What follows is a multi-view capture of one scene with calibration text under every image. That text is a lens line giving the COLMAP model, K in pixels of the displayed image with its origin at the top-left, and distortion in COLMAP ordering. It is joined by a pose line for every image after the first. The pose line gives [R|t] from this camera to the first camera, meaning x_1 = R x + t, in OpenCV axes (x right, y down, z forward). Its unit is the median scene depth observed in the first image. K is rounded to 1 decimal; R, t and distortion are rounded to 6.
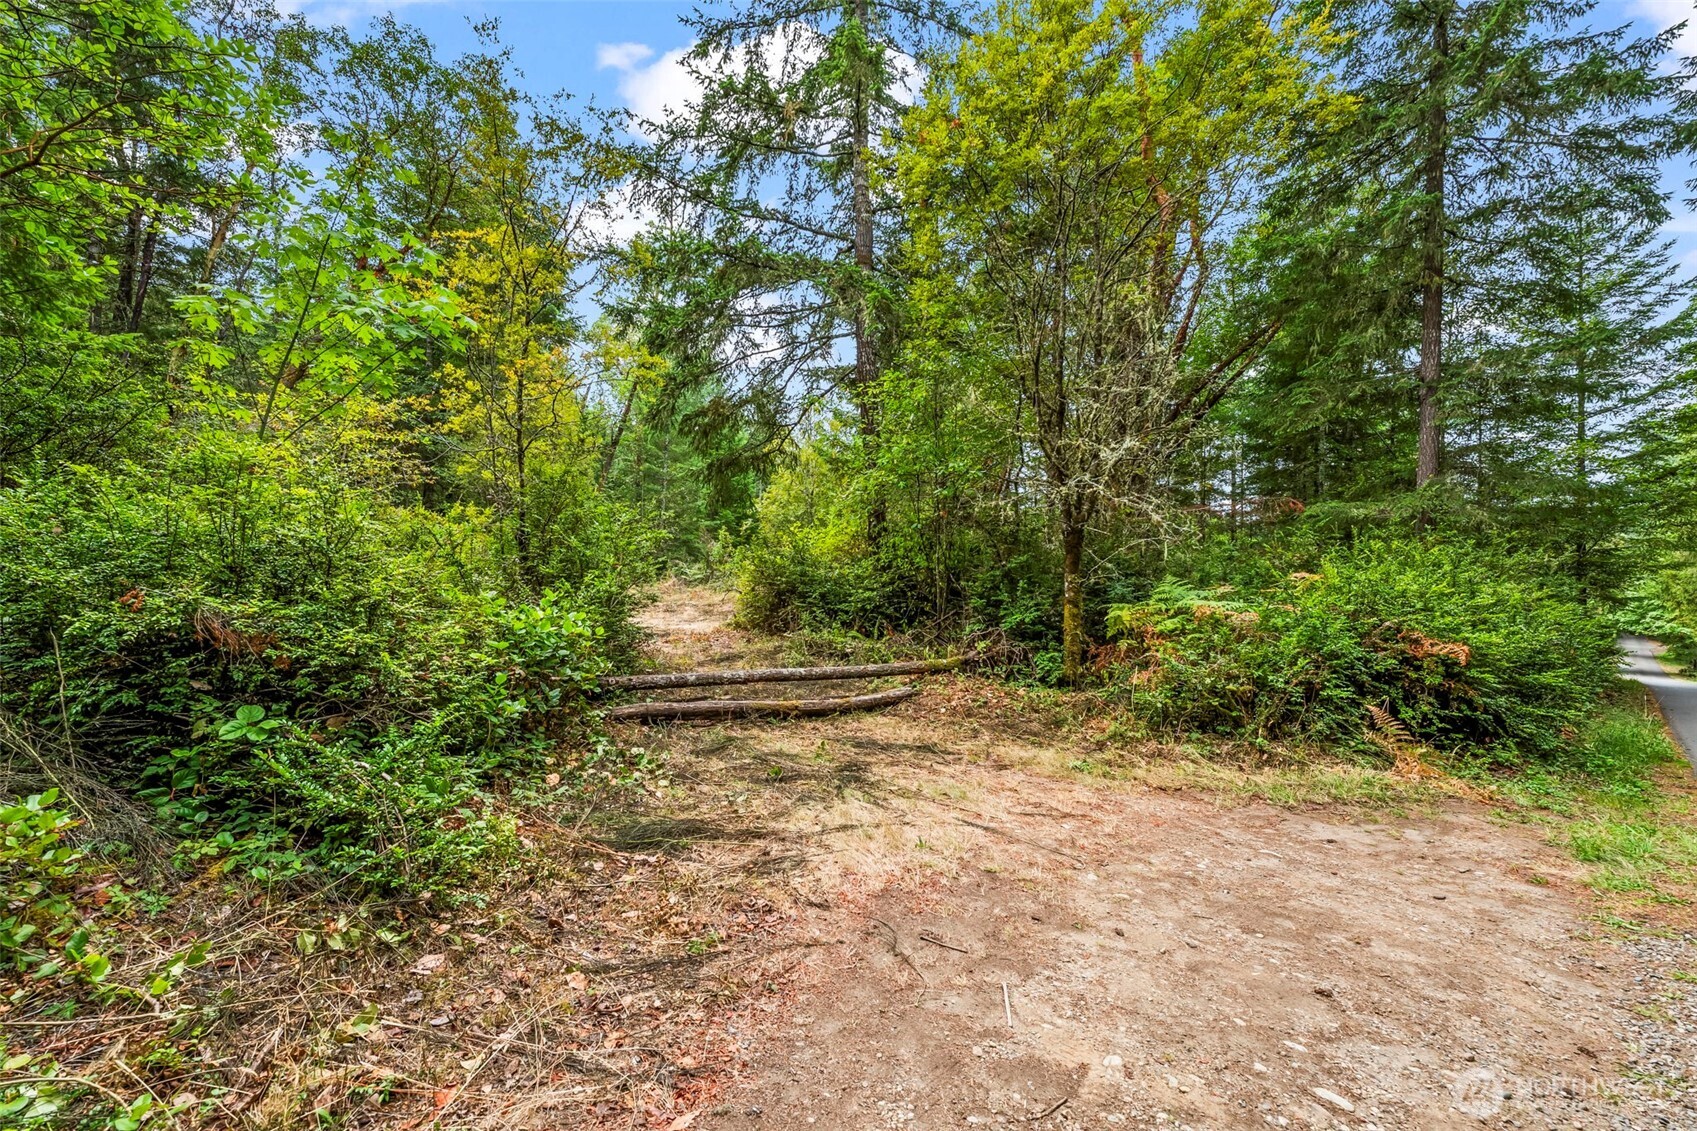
lens RADIAL K [[688.3, 0, 848.4], [0, 688.3, 548.9], [0, 0, 1]] dist [-0.000474, -0.000158]
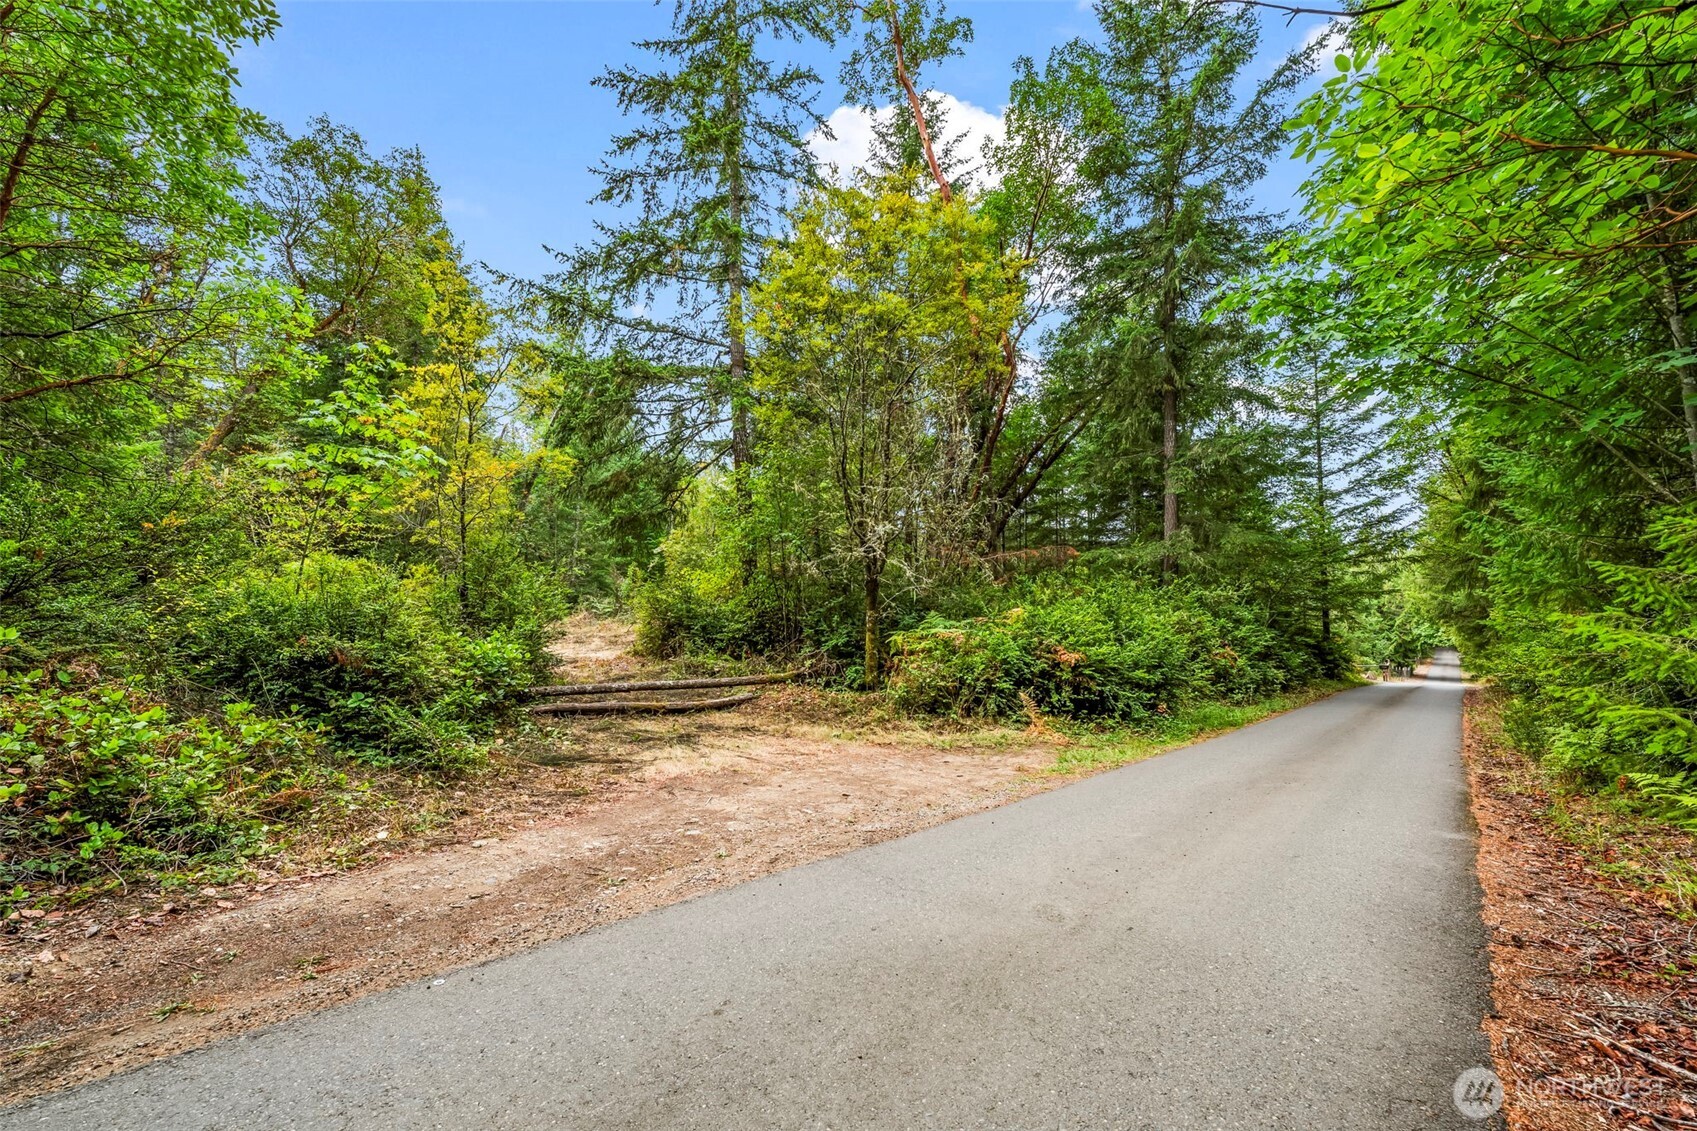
lens RADIAL K [[688.3, 0, 848.4], [0, 688.3, 548.9], [0, 0, 1]] dist [-0.000474, -0.000158]
pose [[0.993743, -0.004005, 0.111619, 0.121558], [0.008274, 0.999251, -0.037814, -0.036923], [-0.111384, 0.038501, 0.993031, -0.405761]]
